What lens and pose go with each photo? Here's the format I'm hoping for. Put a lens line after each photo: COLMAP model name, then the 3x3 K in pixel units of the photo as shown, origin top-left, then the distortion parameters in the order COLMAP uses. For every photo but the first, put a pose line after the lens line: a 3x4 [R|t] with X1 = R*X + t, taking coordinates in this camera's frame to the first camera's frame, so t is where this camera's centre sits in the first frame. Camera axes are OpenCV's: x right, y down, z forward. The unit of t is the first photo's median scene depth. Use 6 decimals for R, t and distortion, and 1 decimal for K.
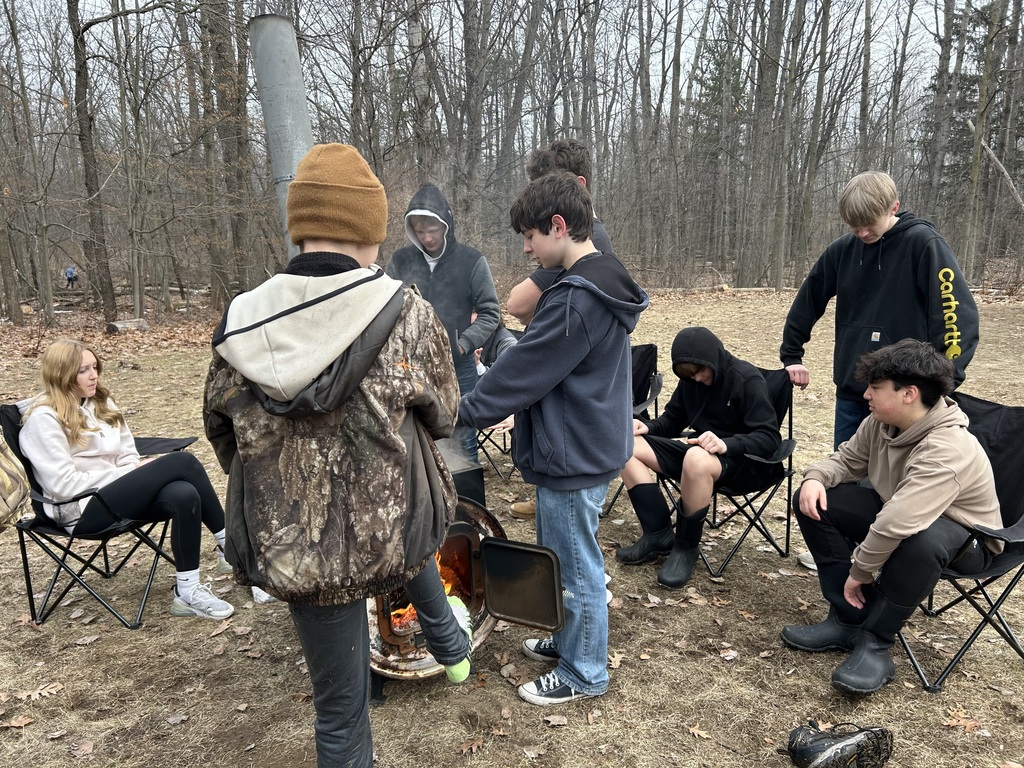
lens RADIAL K [[774.3, 0, 510.6], [0, 774.3, 385.7], [0, 0, 1]] dist [0.000281, -0.008714]
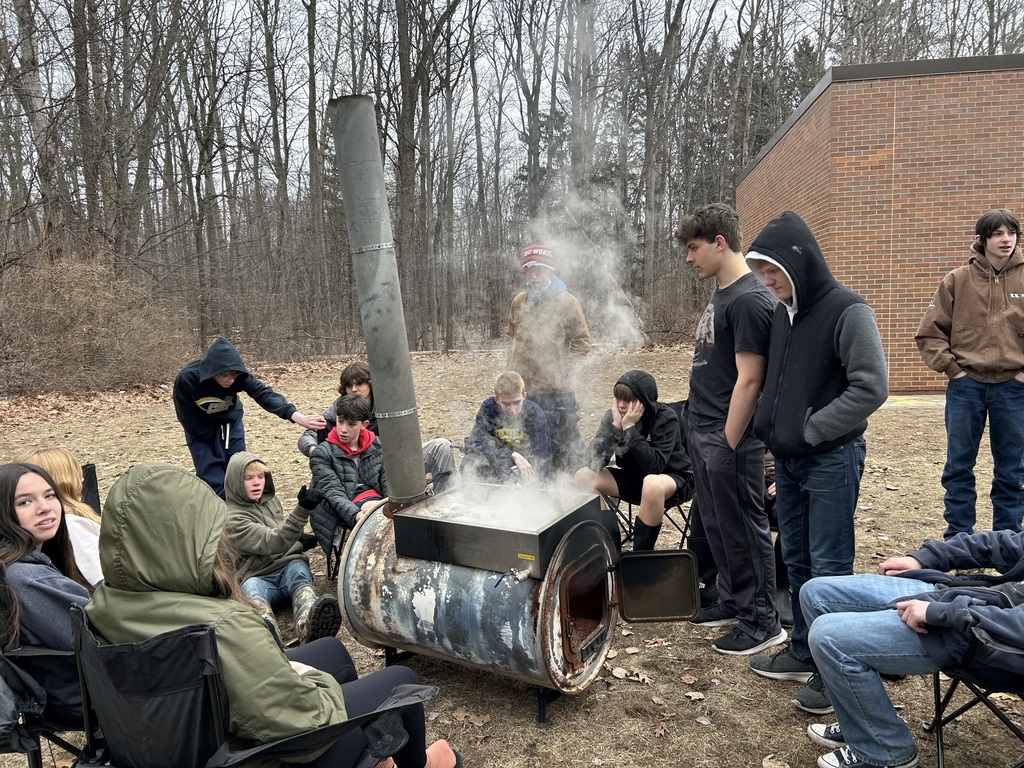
lens RADIAL K [[774.3, 0, 502.1], [0, 774.3, 382.4], [0, 0, 1]] dist [0.000281, -0.008714]
pose [[0.890469, -0.061870, 0.450818, -0.694736], [0.103086, 0.992385, -0.067425, 0.001222], [-0.443213, 0.106513, 0.890066, 0.015267]]
